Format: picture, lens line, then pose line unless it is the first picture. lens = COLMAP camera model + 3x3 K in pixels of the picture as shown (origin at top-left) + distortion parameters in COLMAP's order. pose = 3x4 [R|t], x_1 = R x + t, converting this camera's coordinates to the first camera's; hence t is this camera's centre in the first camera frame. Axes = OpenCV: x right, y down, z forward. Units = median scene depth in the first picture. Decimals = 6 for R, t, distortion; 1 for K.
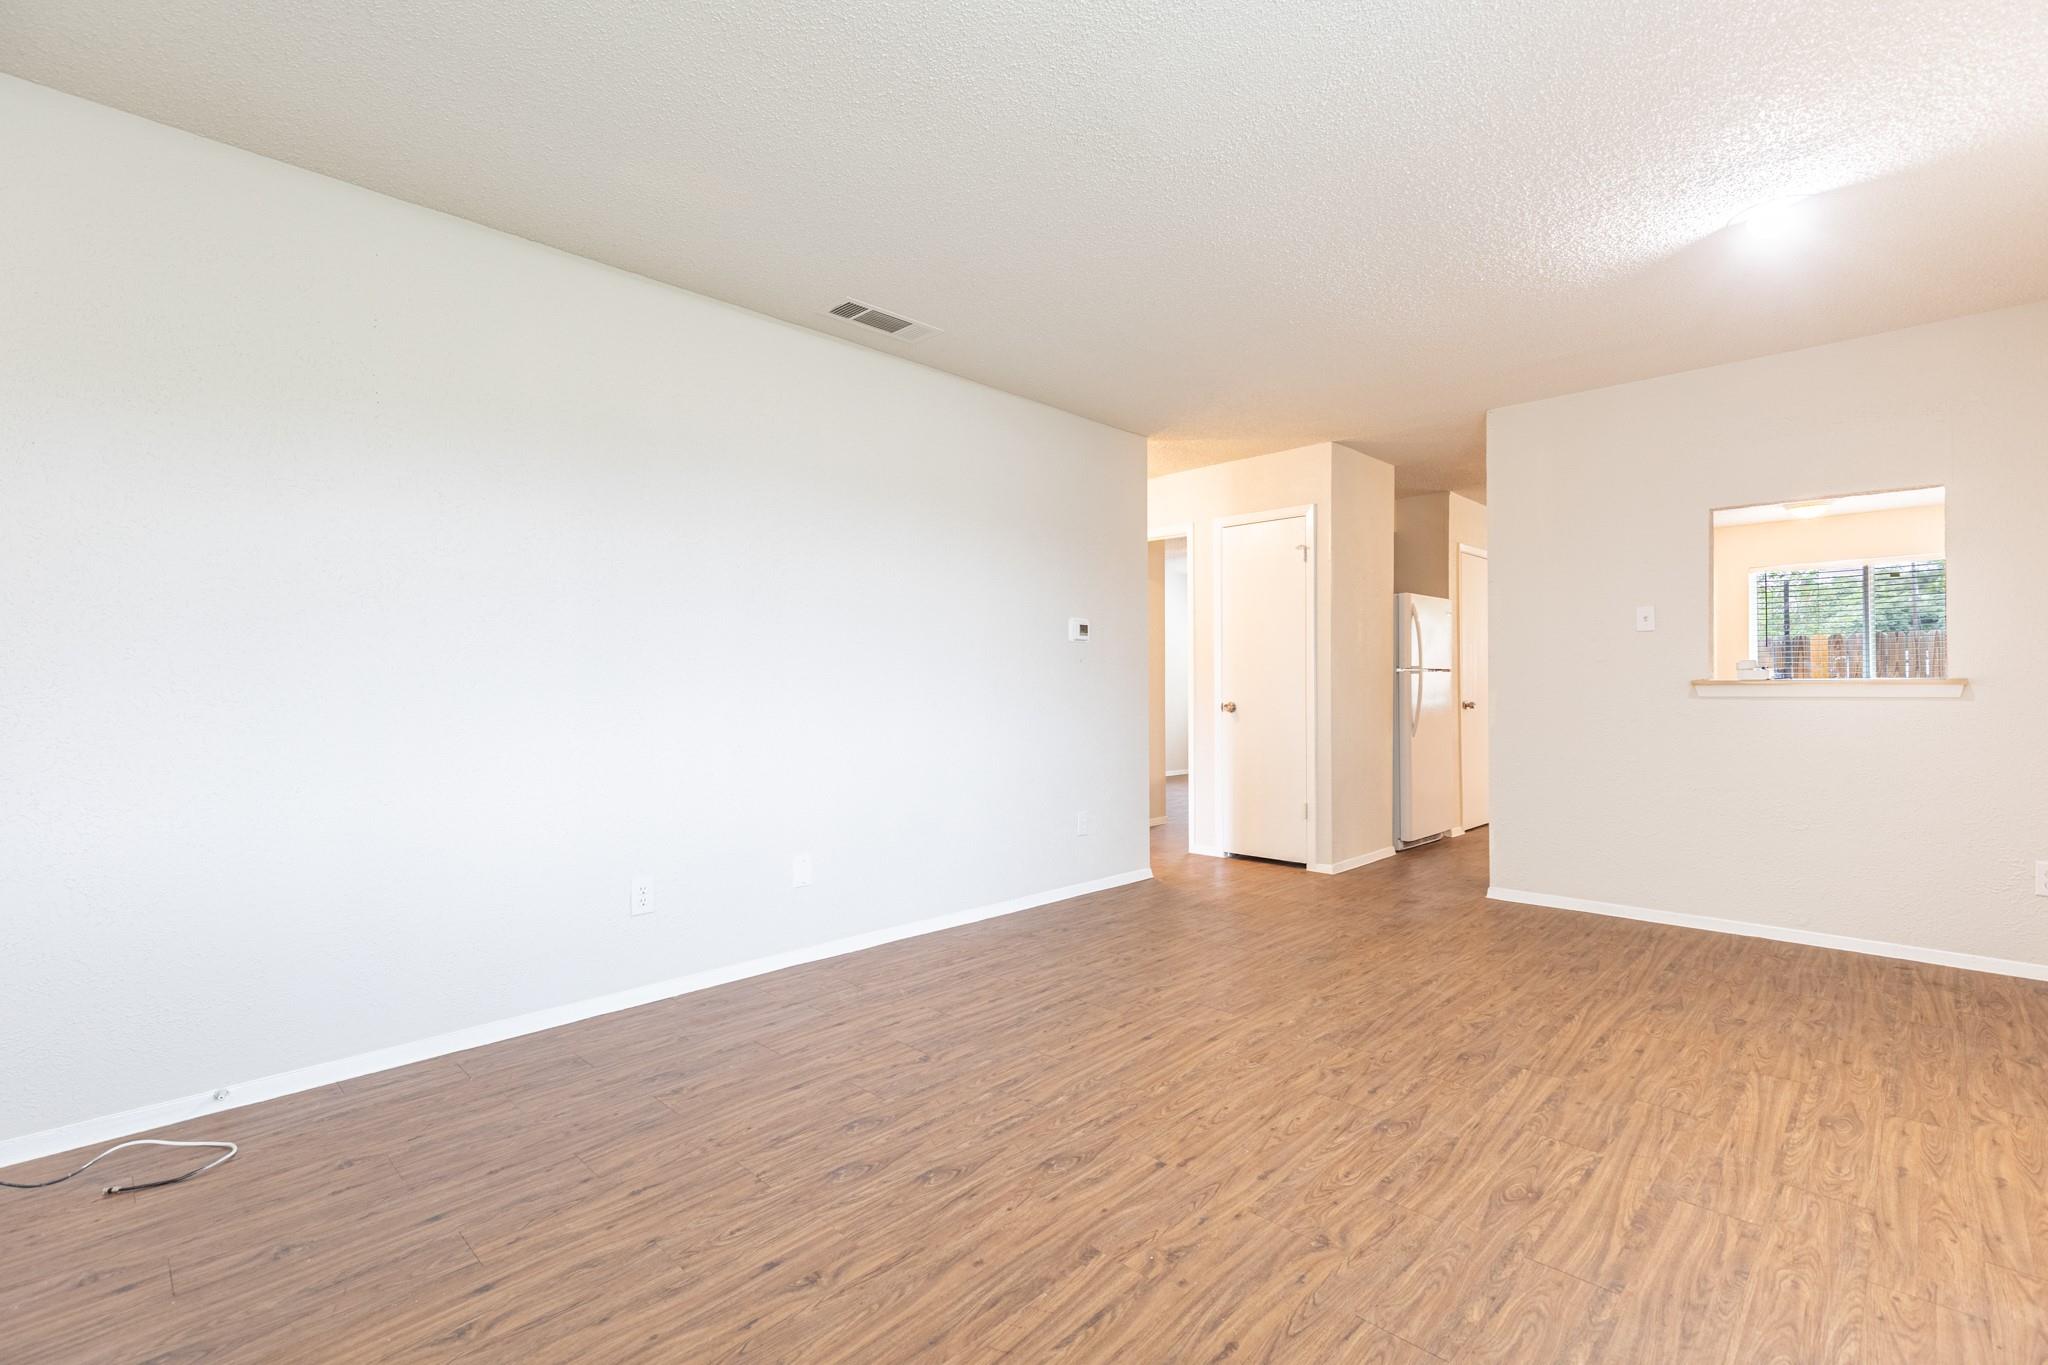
lens RADIAL K [[918.8, 0, 1030.5], [0, 918.8, 679.6], [0, 0, 1]] dist [0.007779, -0.001451]
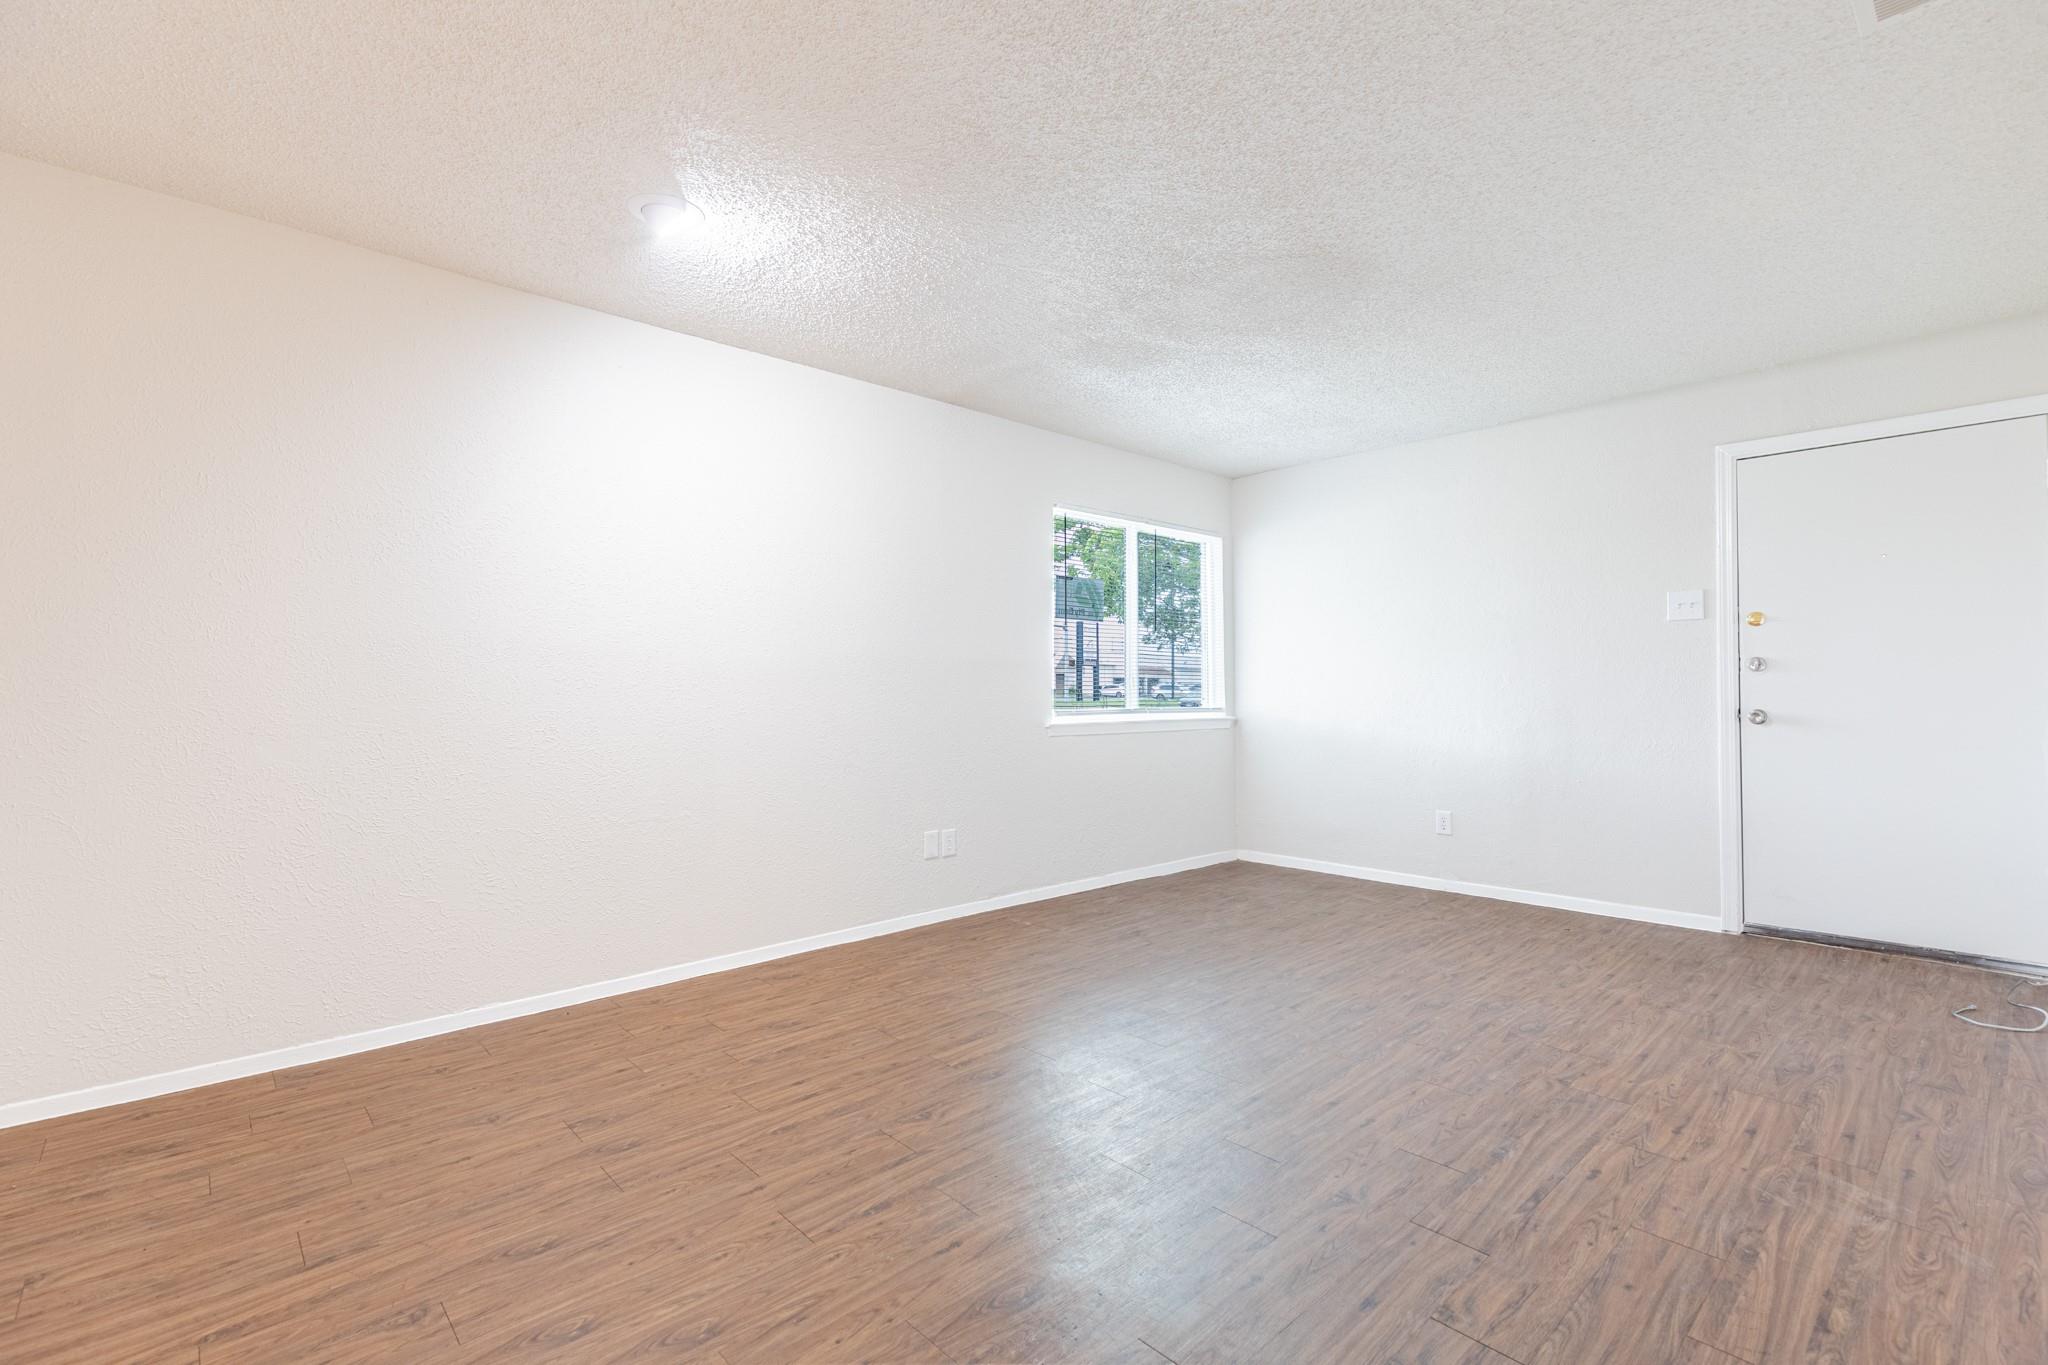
lens RADIAL K [[917.6, 0, 1036.3], [0, 917.6, 683.5], [0, 0, 1]] dist [0.007167, 0.000108]
pose [[-0.998688, 0.009166, 0.050372, 0.373652], [0.008350, 0.999831, -0.016401, 0.012432], [-0.050514, -0.015959, -0.998596, 1.969512]]
